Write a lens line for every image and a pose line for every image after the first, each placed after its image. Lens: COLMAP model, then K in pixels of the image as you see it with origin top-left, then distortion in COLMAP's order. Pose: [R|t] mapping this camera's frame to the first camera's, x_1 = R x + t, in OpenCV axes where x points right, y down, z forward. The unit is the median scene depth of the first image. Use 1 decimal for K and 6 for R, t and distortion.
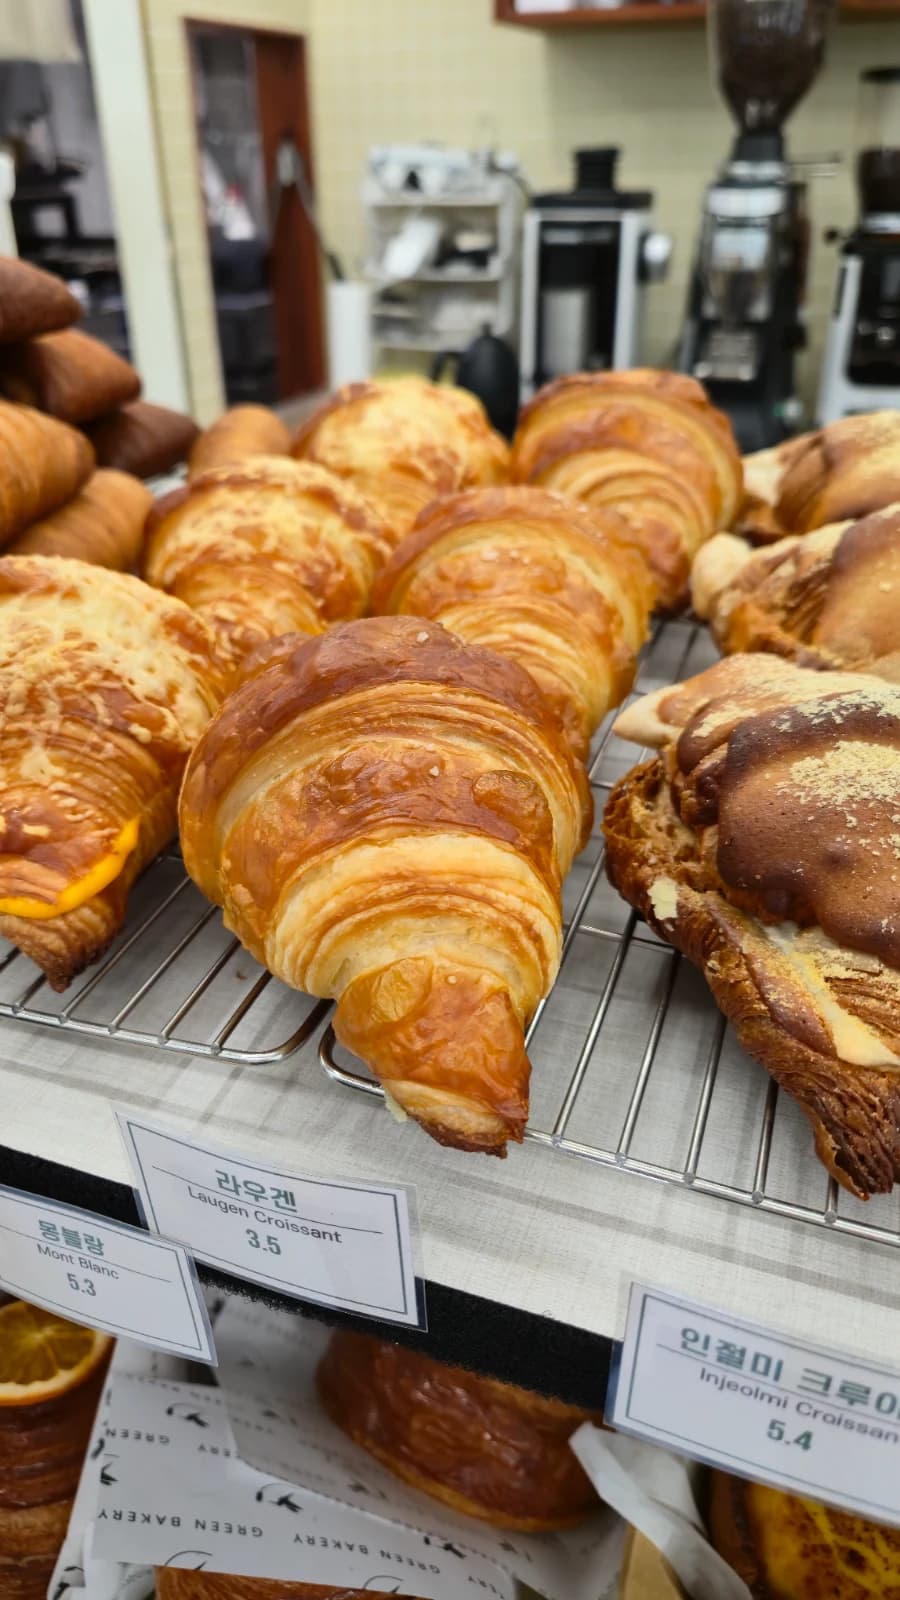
lens RADIAL K [[1119.8, 0, 437.5], [0, 1119.8, 802.4], [0, 0, 1]] dist [0.028718, -0.043740]
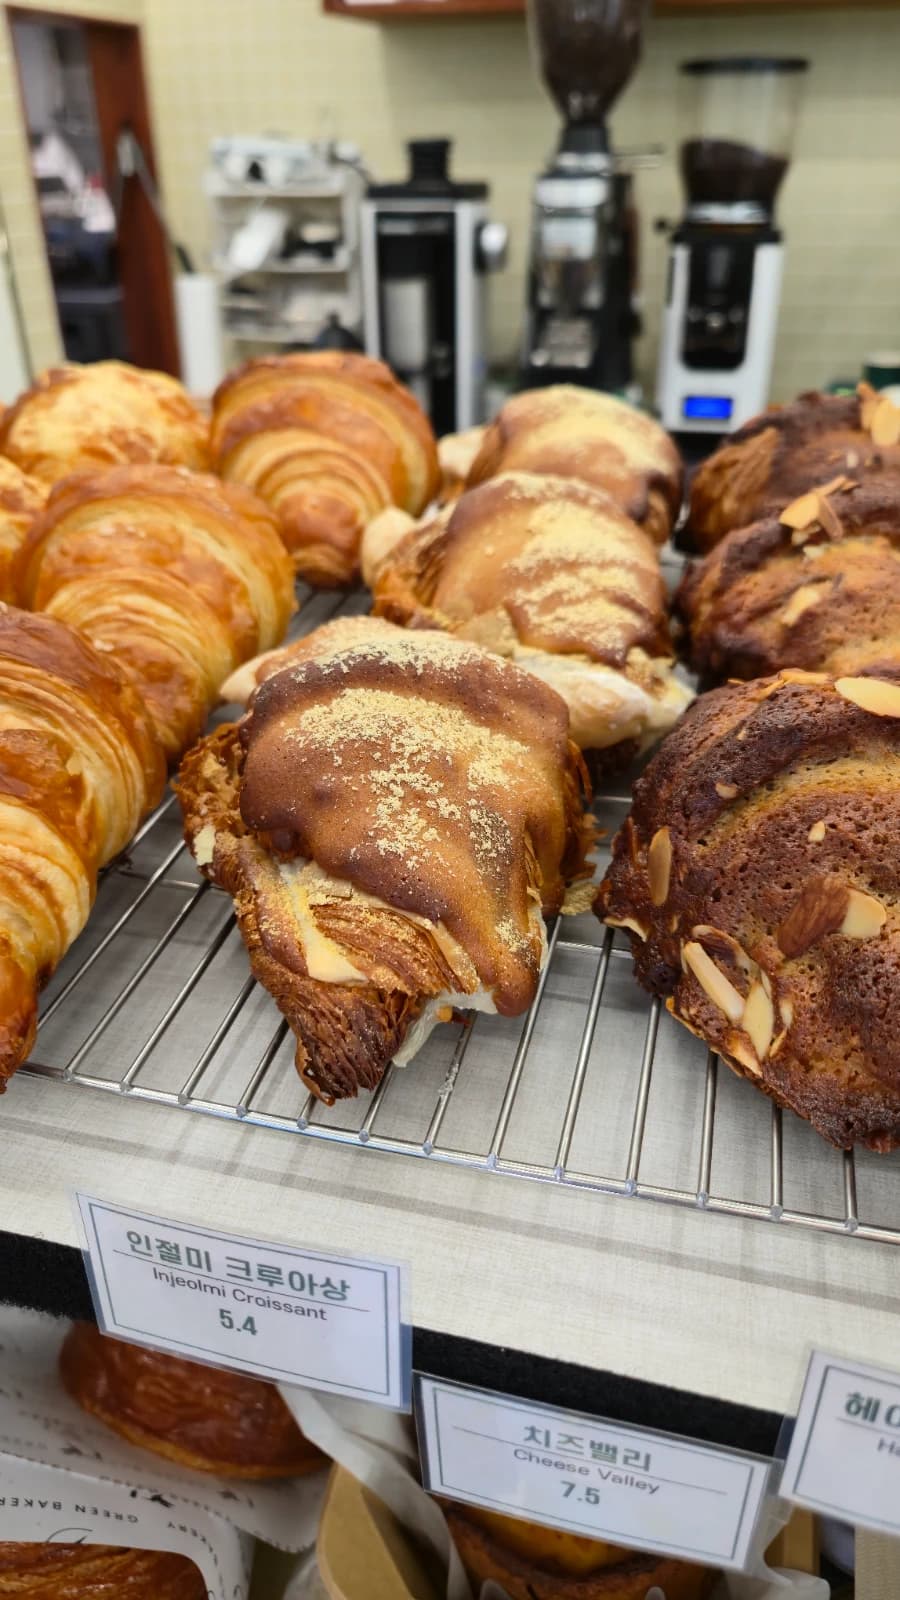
lens RADIAL K [[1119.8, 0, 448.3], [0, 1119.8, 801.1], [0, 0, 1]] dist [0.028718, -0.043740]
pose [[0.994809, -0.049144, 0.089103, 0.199123], [0.048714, 0.998788, 0.007006, 0.028047], [-0.089339, -0.002629, 0.995998, -0.043931]]
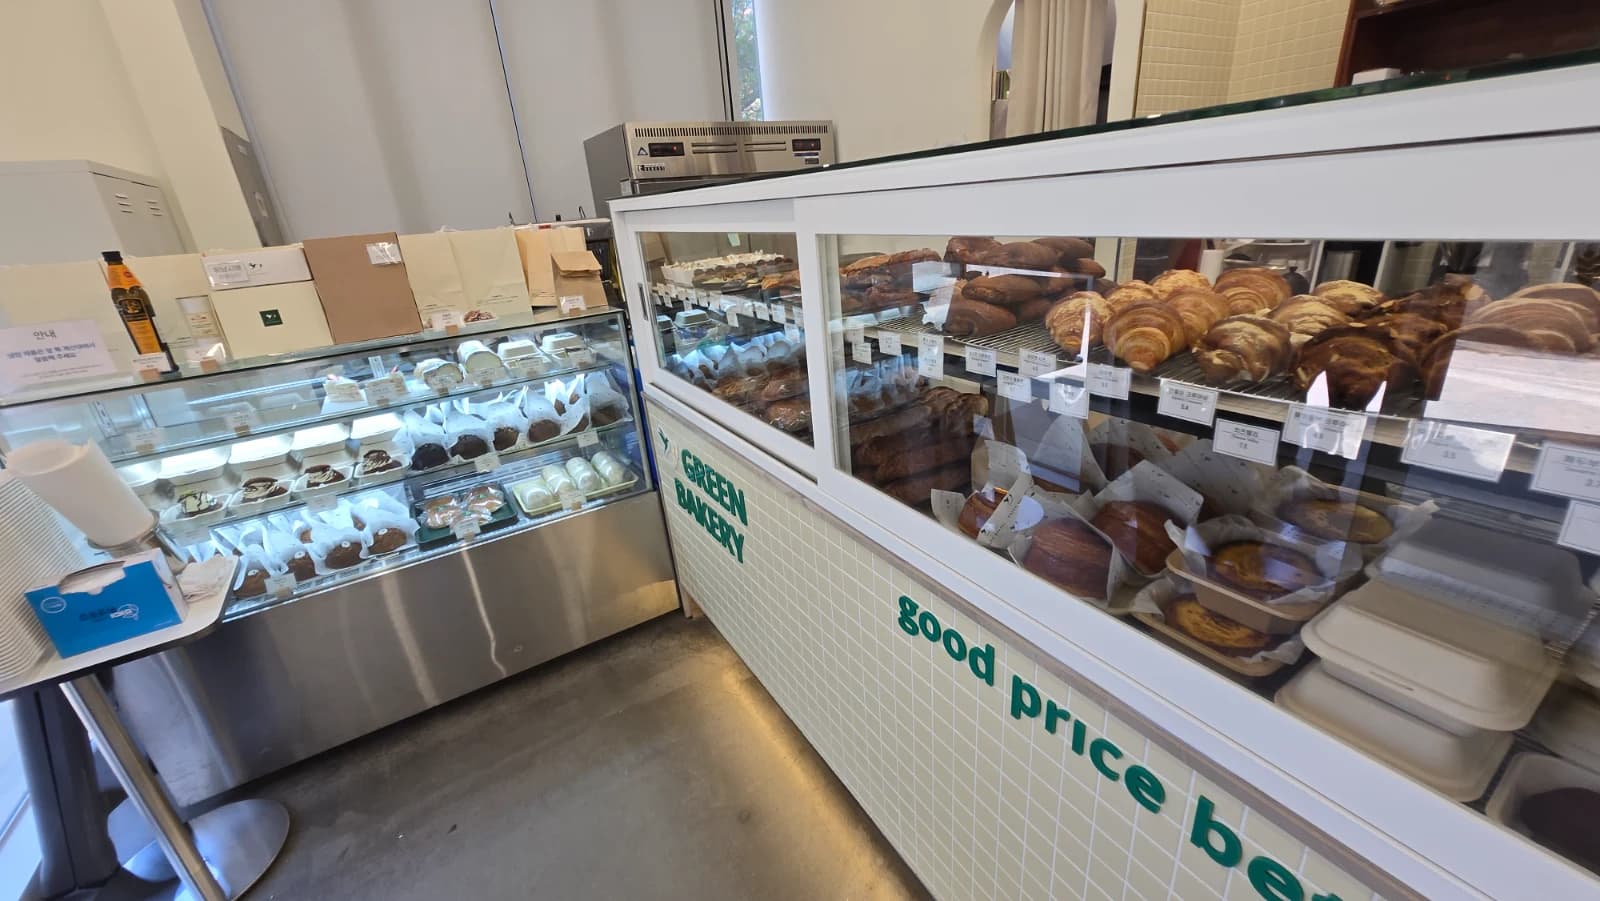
lens RADIAL K [[627.0, 0, 807.1], [0, 627.0, 447.2], [0, 0, 1]] dist [-0.000580, -0.000040]
pose [[0.796518, 0.181926, -0.576595, 0.321464], [-0.254250, 0.966024, -0.046426, 0.688848], [0.548558, 0.183579, 0.815710, -1.444034]]
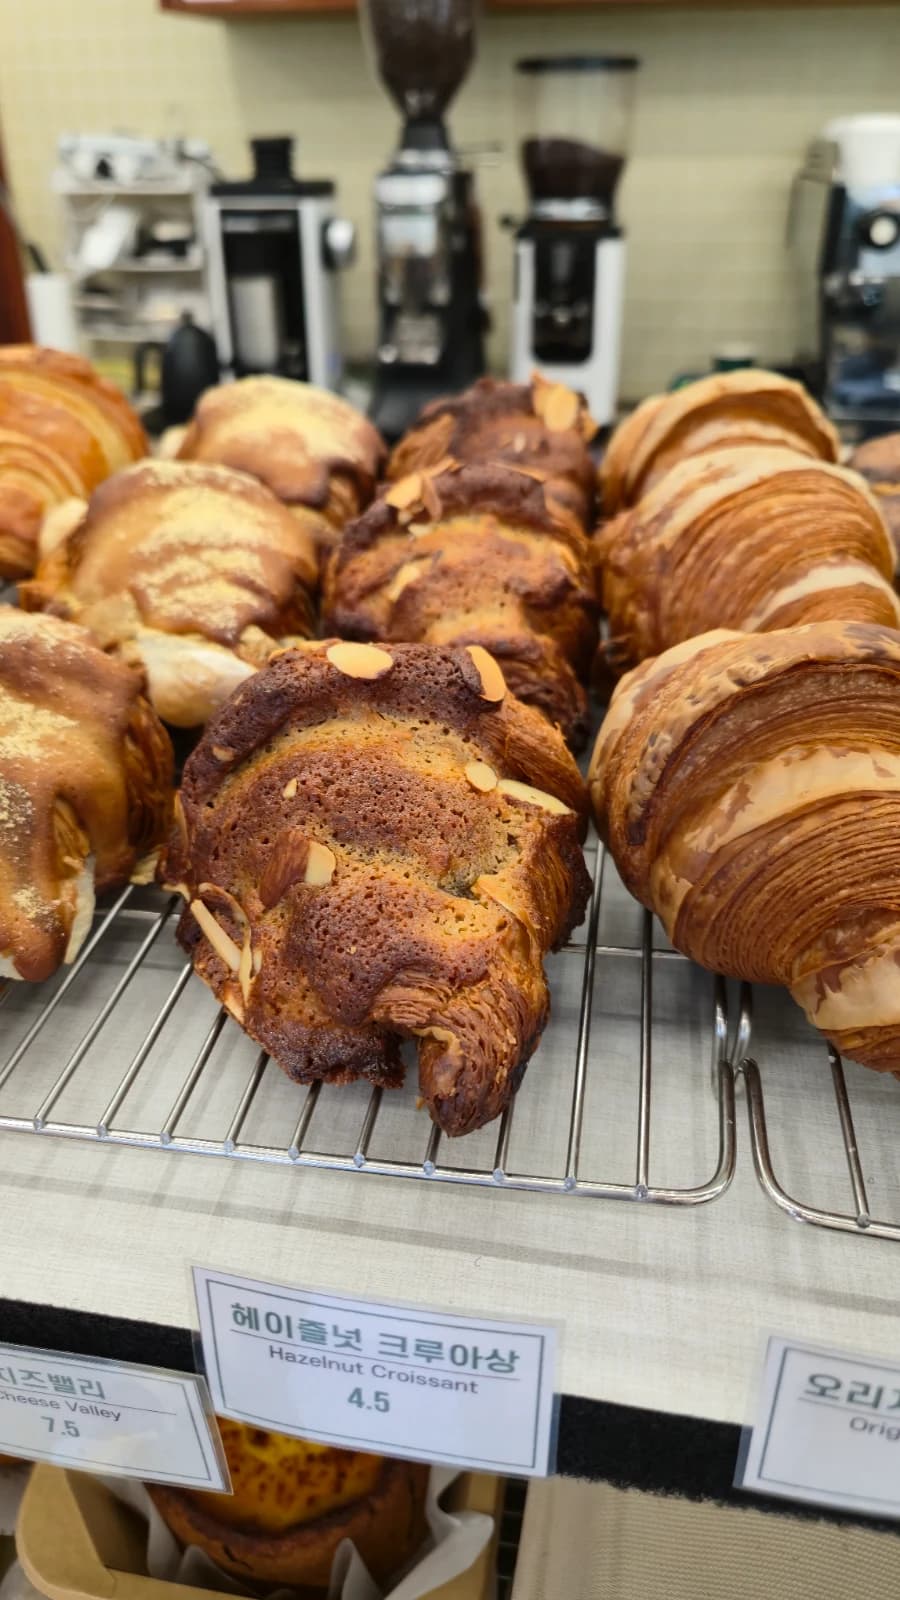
lens RADIAL K [[1119.8, 0, 440.1], [0, 1119.8, 800.3], [0, 0, 1]] dist [0.028718, -0.043740]
pose [[0.983570, -0.088038, 0.157602, 0.398868], [0.087177, 0.996116, 0.012383, 0.059447], [-0.158080, 0.001560, 0.987425, -0.095354]]
